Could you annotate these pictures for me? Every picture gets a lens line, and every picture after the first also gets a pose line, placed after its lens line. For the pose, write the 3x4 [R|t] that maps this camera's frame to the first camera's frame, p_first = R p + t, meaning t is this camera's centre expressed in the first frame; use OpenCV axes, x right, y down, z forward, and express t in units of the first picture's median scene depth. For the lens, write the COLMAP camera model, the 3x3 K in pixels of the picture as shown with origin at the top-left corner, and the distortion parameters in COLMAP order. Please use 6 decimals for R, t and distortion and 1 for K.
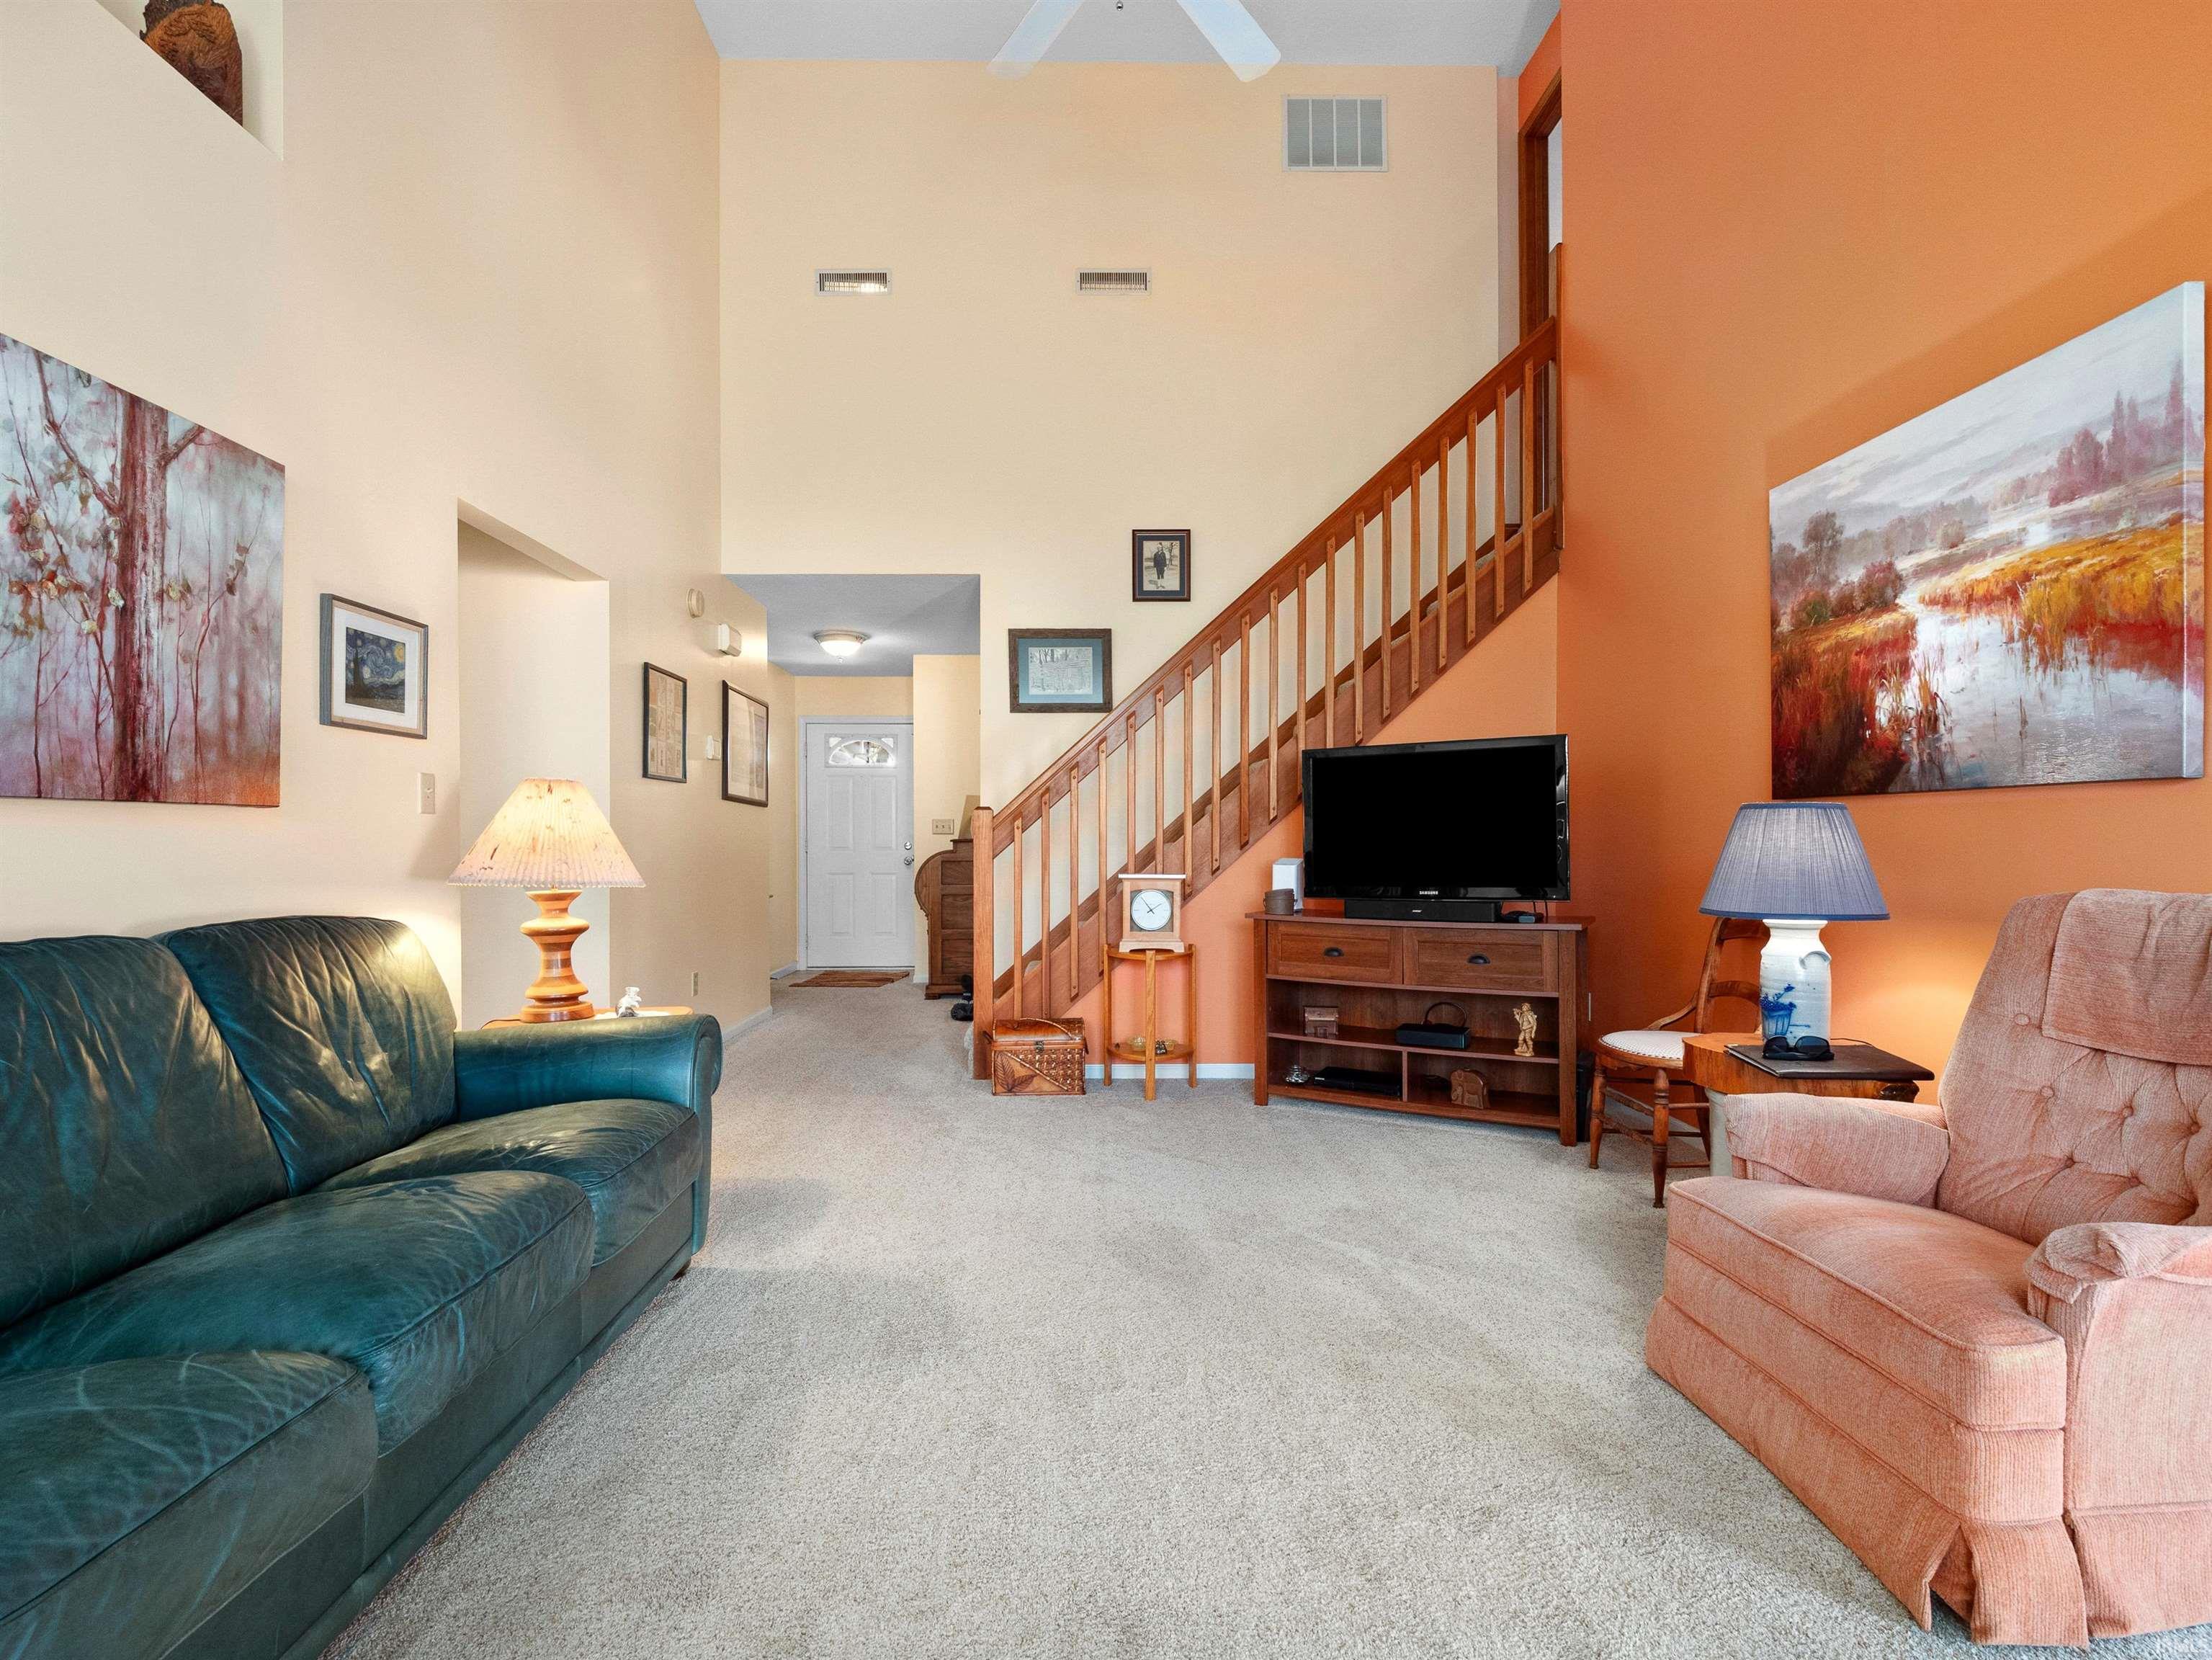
lens RADIAL K [[1086.1, 0, 1103.5], [0, 1086.1, 826.8], [0, 0, 1]] dist [-0.005749, -0.001072]
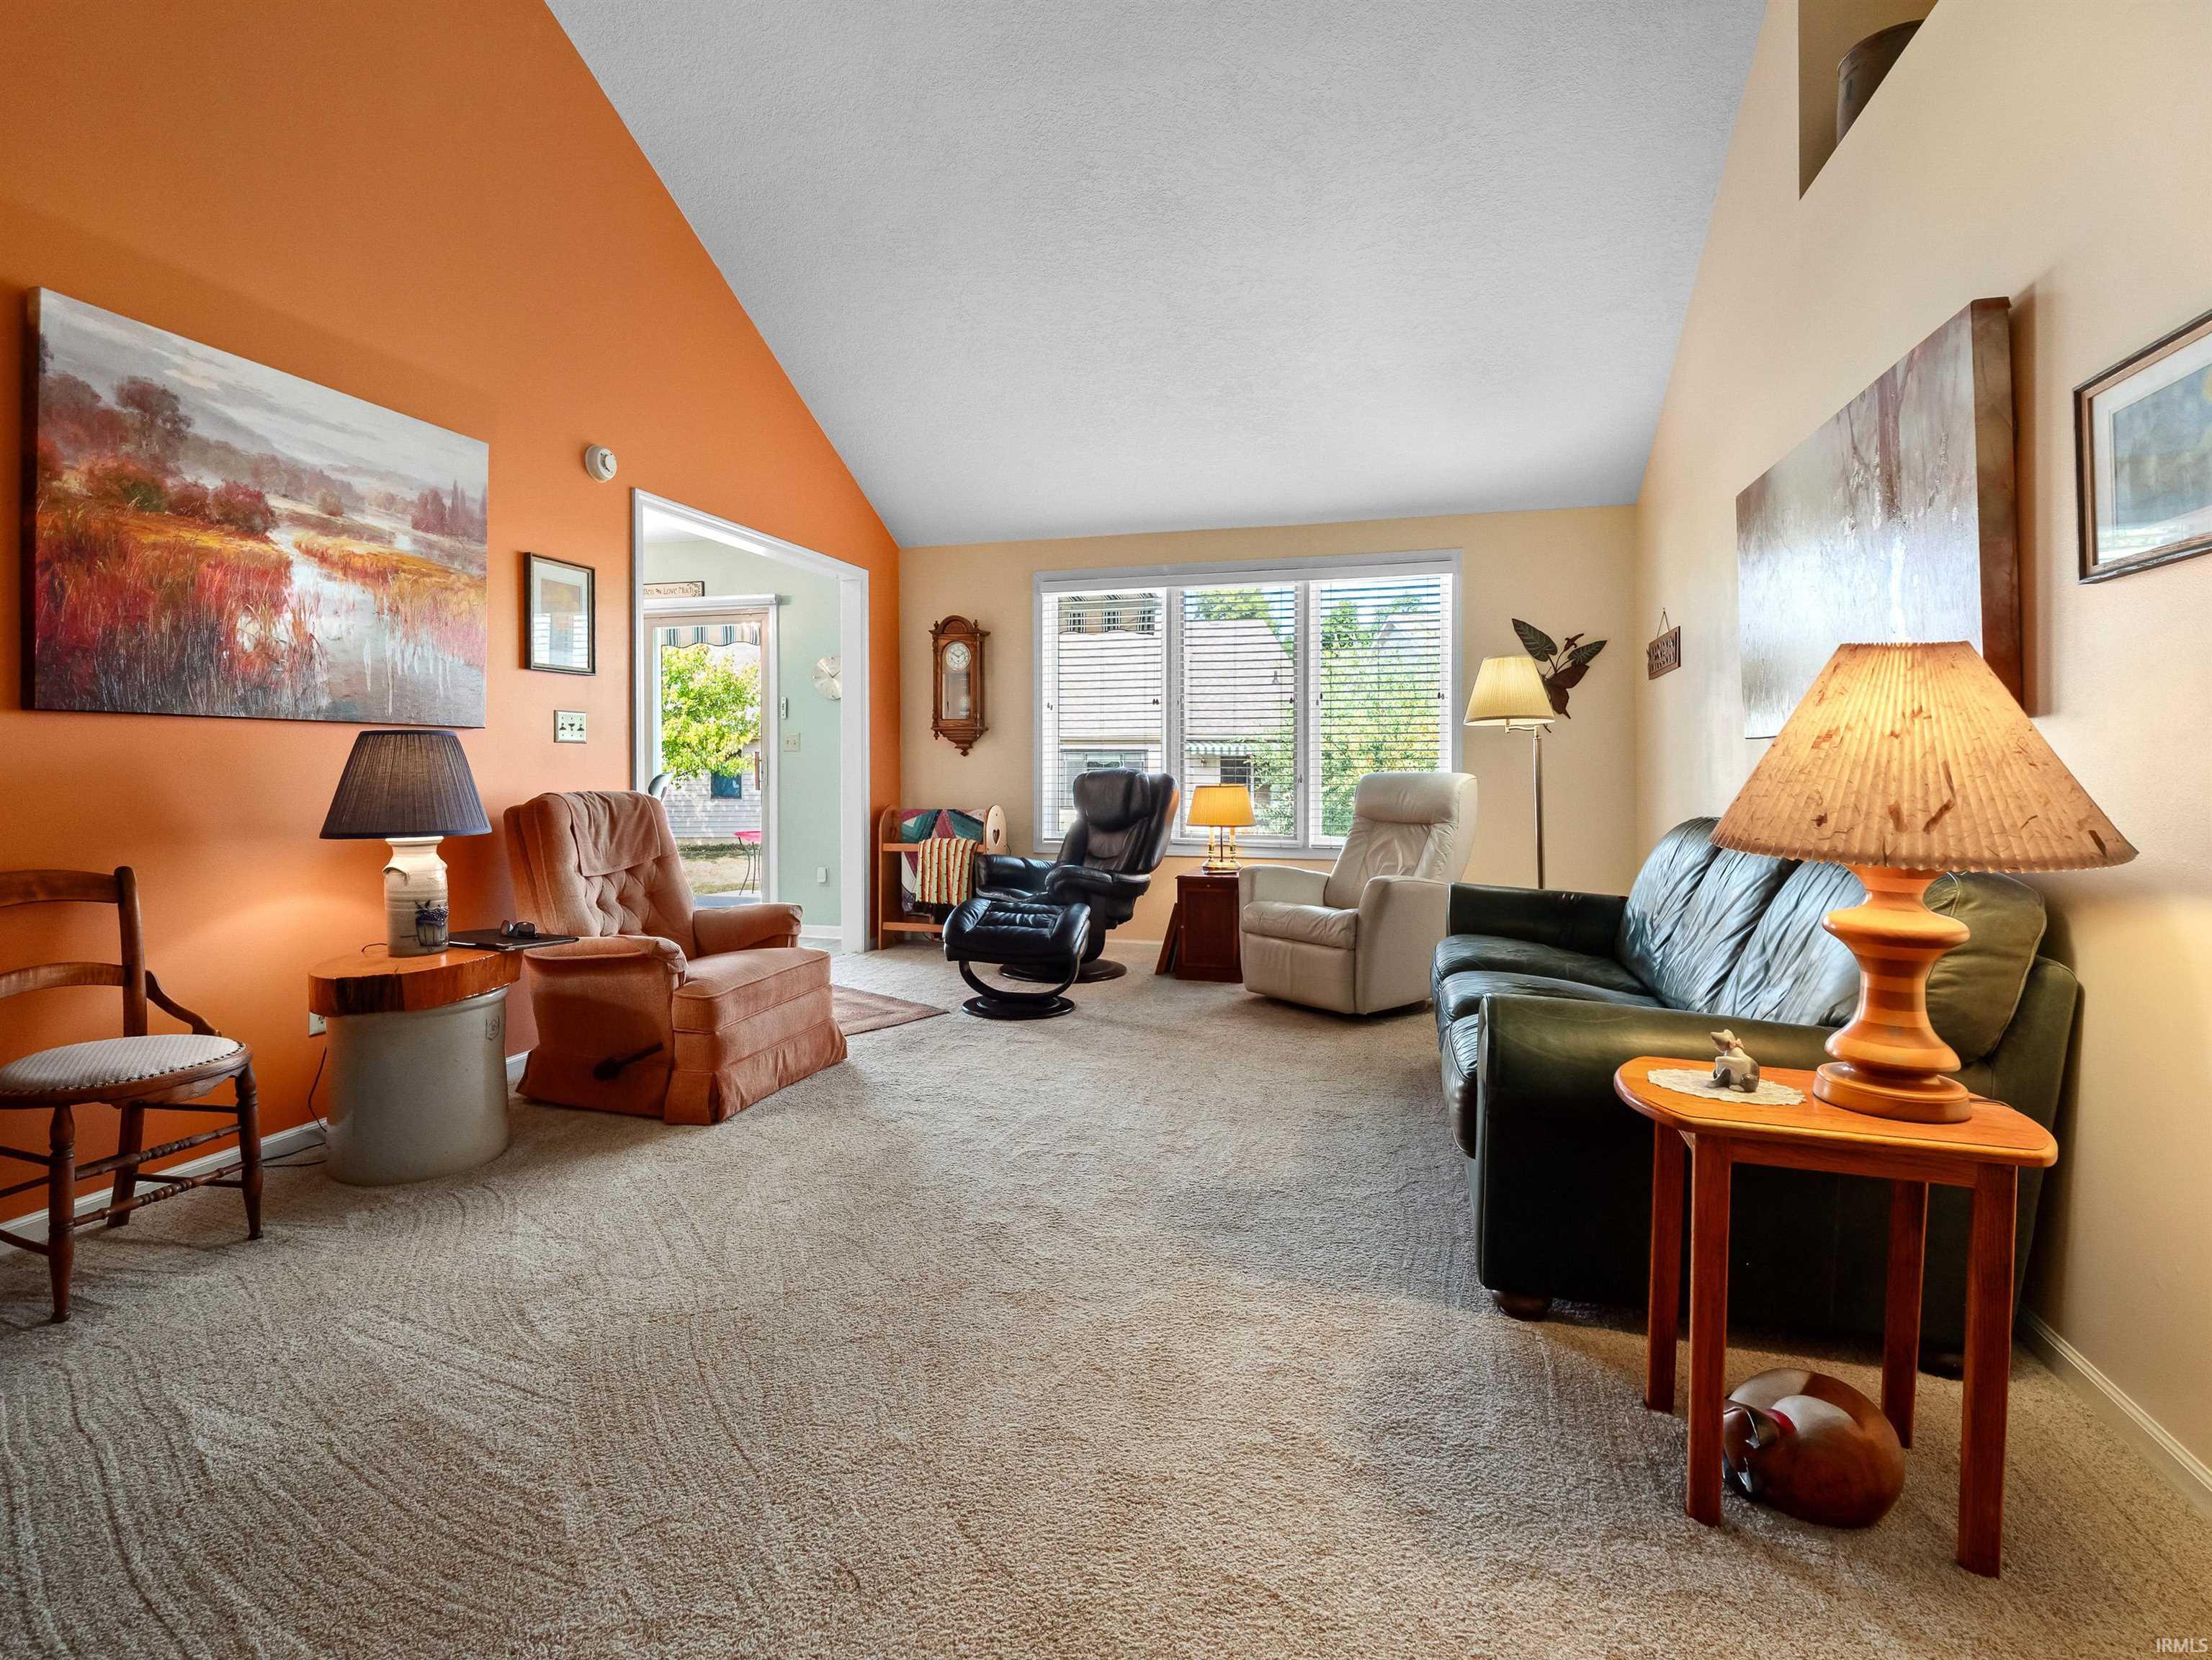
lens RADIAL K [[1086.1, 0, 1106.4], [0, 1086.1, 791.8], [0, 0, 1]] dist [-0.005749, -0.001072]
pose [[-0.960398, -0.001415, 0.278627, -0.360590], [0.003199, 0.999865, 0.016103, 0.026473], [-0.278612, 0.016357, -0.960264, 1.958650]]
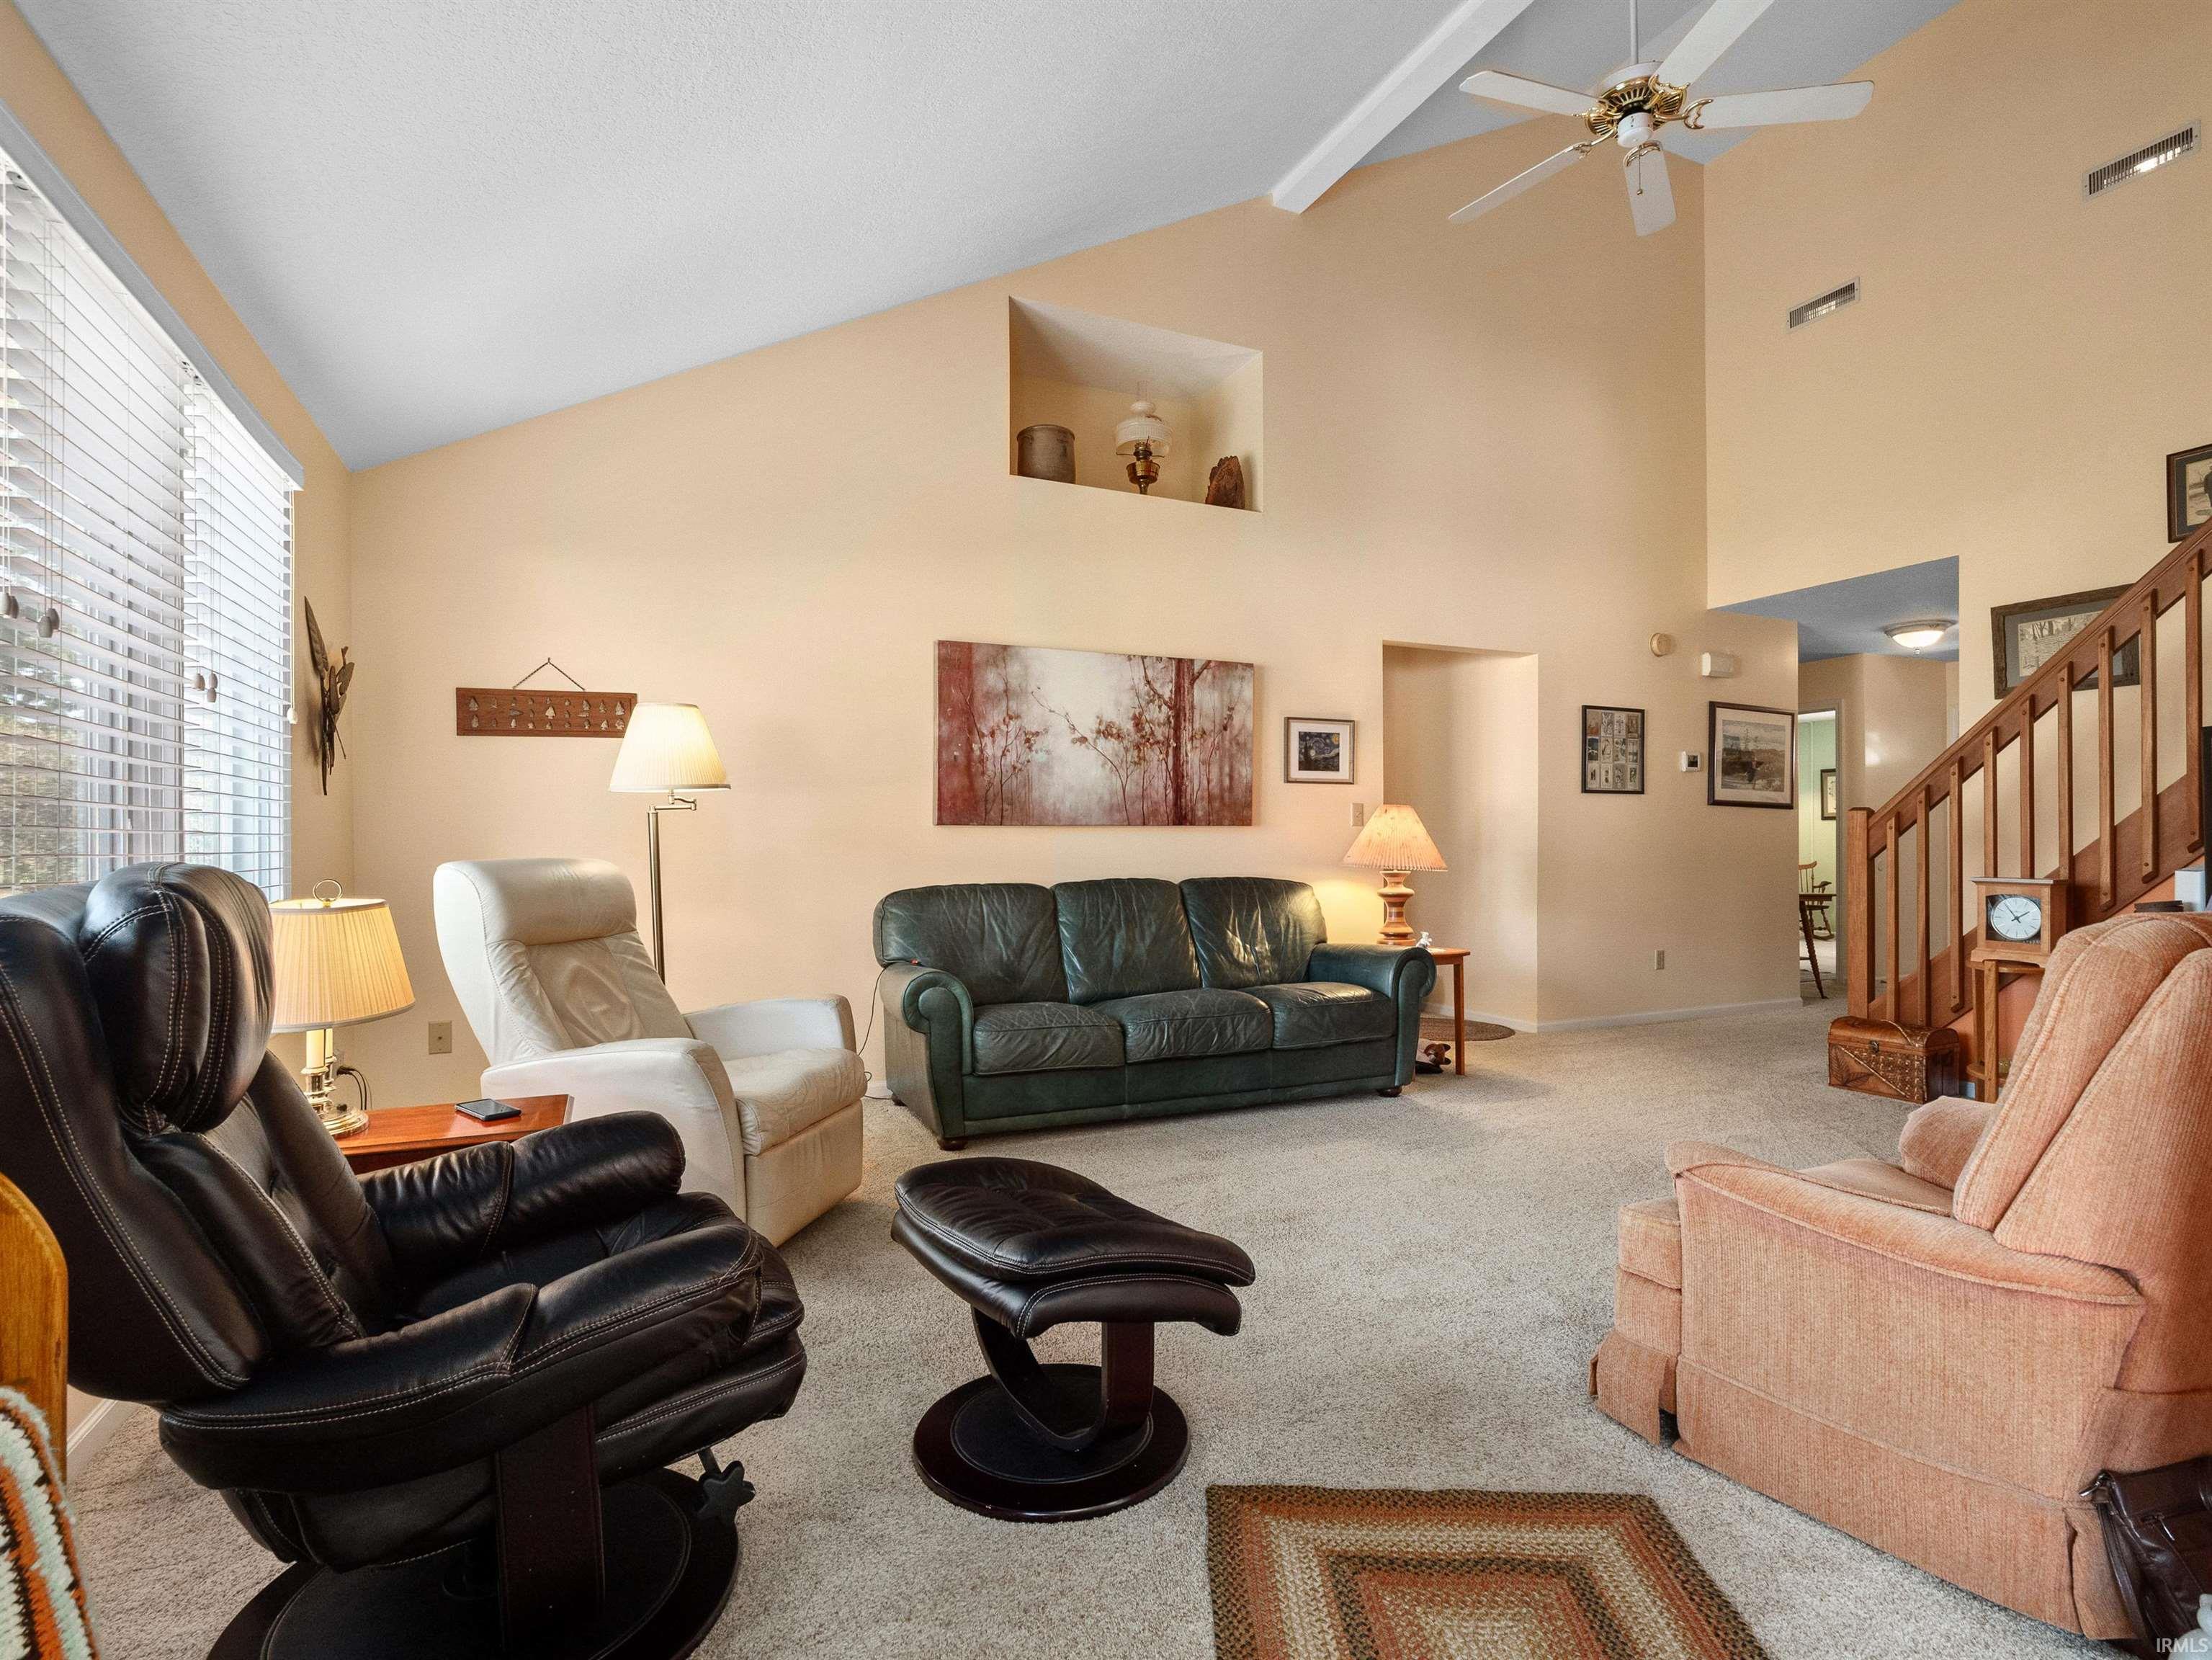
lens RADIAL K [[1086.1, 0, 1110.8], [0, 1086.1, 841.1], [0, 0, 1]] dist [-0.005749, -0.001072]
pose [[0.372475, 0.000982, -0.928042, 1.072783], [0.012344, 0.999906, 0.006012, -0.003973], [0.927960, -0.013695, 0.372428, -0.047946]]
